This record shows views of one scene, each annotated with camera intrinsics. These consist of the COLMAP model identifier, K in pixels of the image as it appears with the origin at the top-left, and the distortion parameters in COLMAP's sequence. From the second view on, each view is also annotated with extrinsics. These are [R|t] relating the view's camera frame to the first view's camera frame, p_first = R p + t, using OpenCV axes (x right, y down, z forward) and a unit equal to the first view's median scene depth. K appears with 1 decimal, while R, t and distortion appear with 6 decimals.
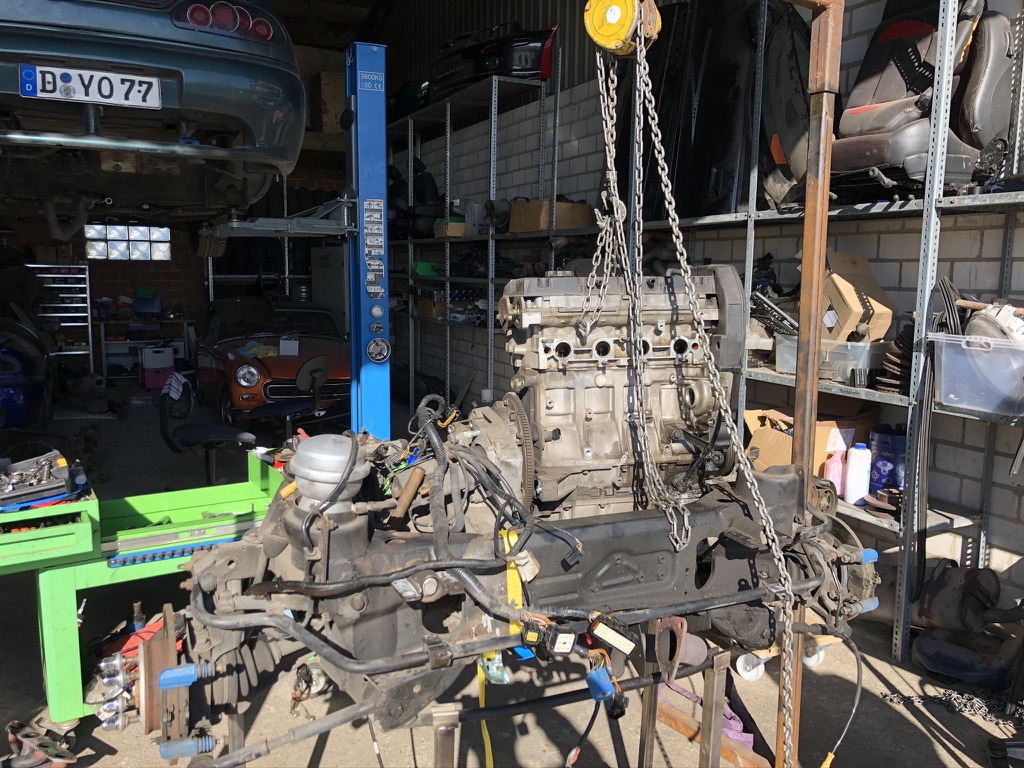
lens RADIAL K [[838.5, 0, 512.4], [0, 838.5, 383.5], [0, 0, 1]] dist [-0.005132, -0.008527]
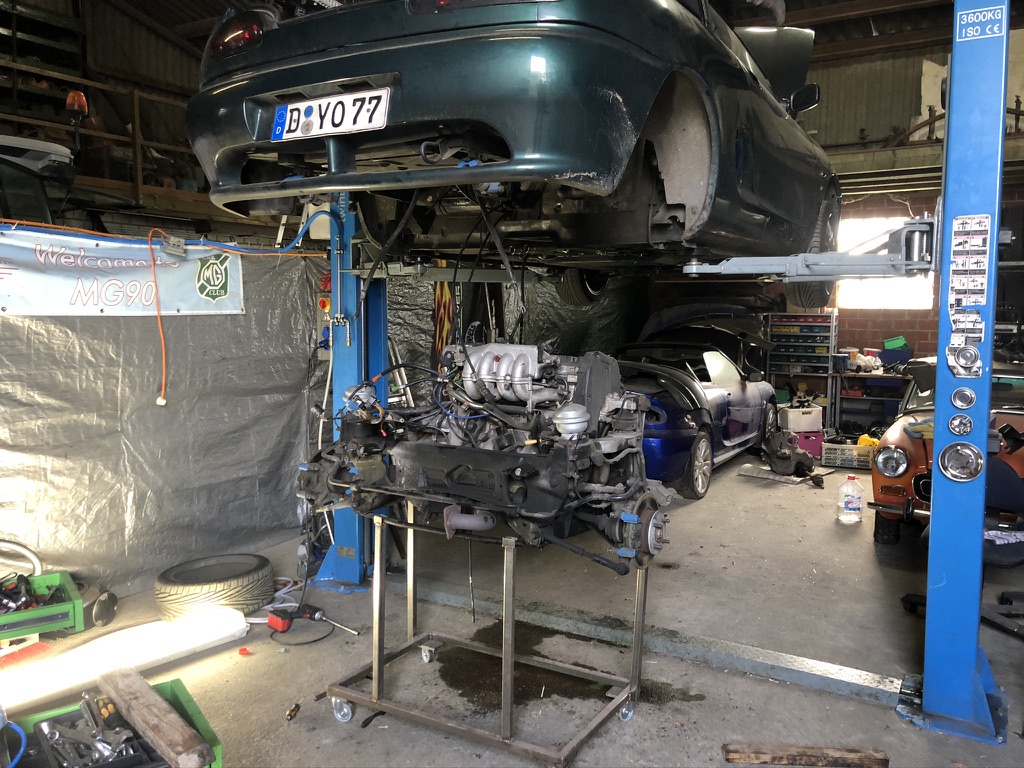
lens RADIAL K [[838.5, 0, 512.0], [0, 838.5, 382.2], [0, 0, 1]] dist [-0.005132, -0.008527]
pose [[0.542605, 0.066401, -0.837359, 0.304454], [-0.110924, 0.993805, 0.006929, -0.116536], [0.832632, 0.089124, 0.546609, 0.708339]]
